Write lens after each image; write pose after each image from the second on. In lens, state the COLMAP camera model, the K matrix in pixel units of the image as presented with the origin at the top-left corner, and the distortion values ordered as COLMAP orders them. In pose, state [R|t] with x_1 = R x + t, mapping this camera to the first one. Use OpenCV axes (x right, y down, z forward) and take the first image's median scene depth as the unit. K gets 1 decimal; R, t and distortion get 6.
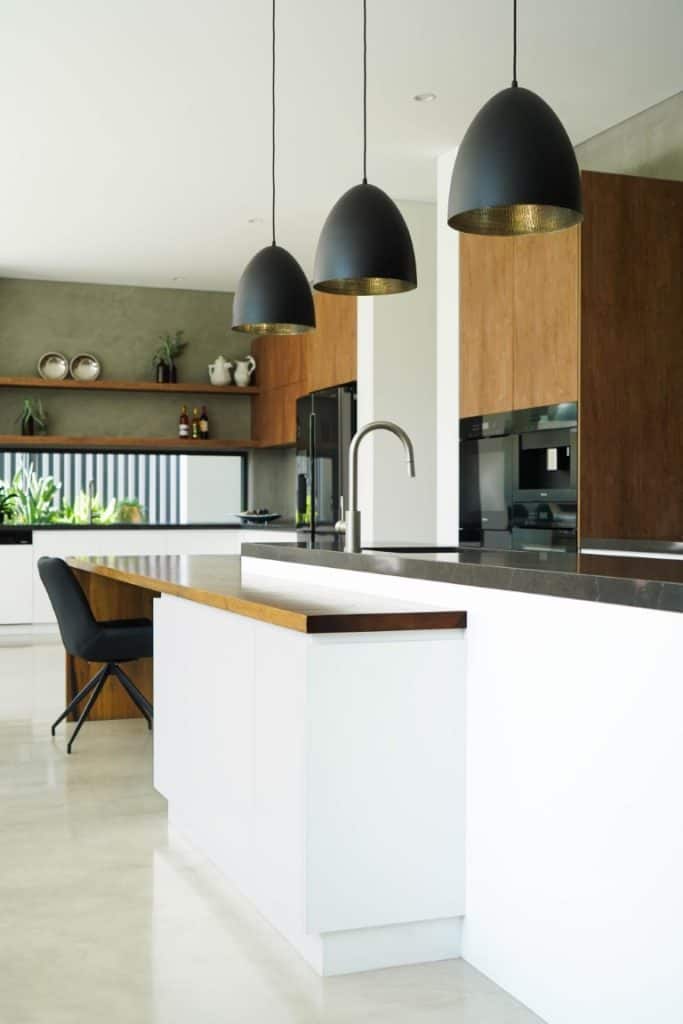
lens RADIAL K [[1242.7, 0, 340.7], [0, 1242.7, 519.6], [0, 0, 1]] dist [-0.002279, 0.000000]
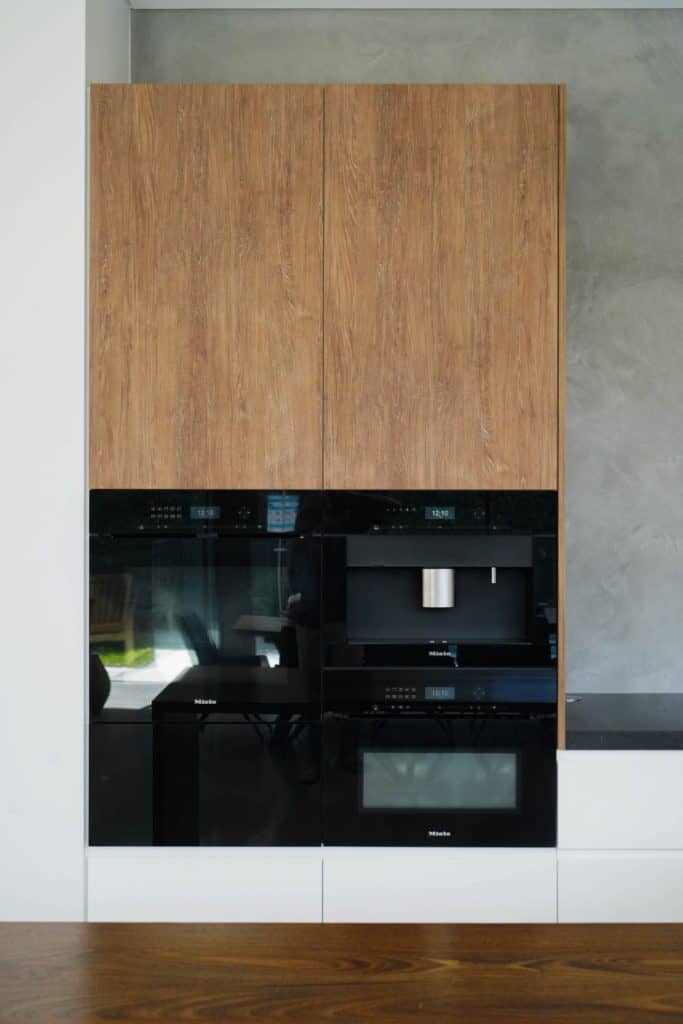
lens RADIAL K [[1242.7, 0, 346.3], [0, 1242.7, 517.6], [0, 0, 1]] dist [-0.002279, 0.000000]
pose [[0.358479, -0.000272, 0.933538, -0.194617], [0.005673, 0.999982, -0.001887, -0.042835], [-0.933521, 0.005973, 0.358474, 0.461357]]
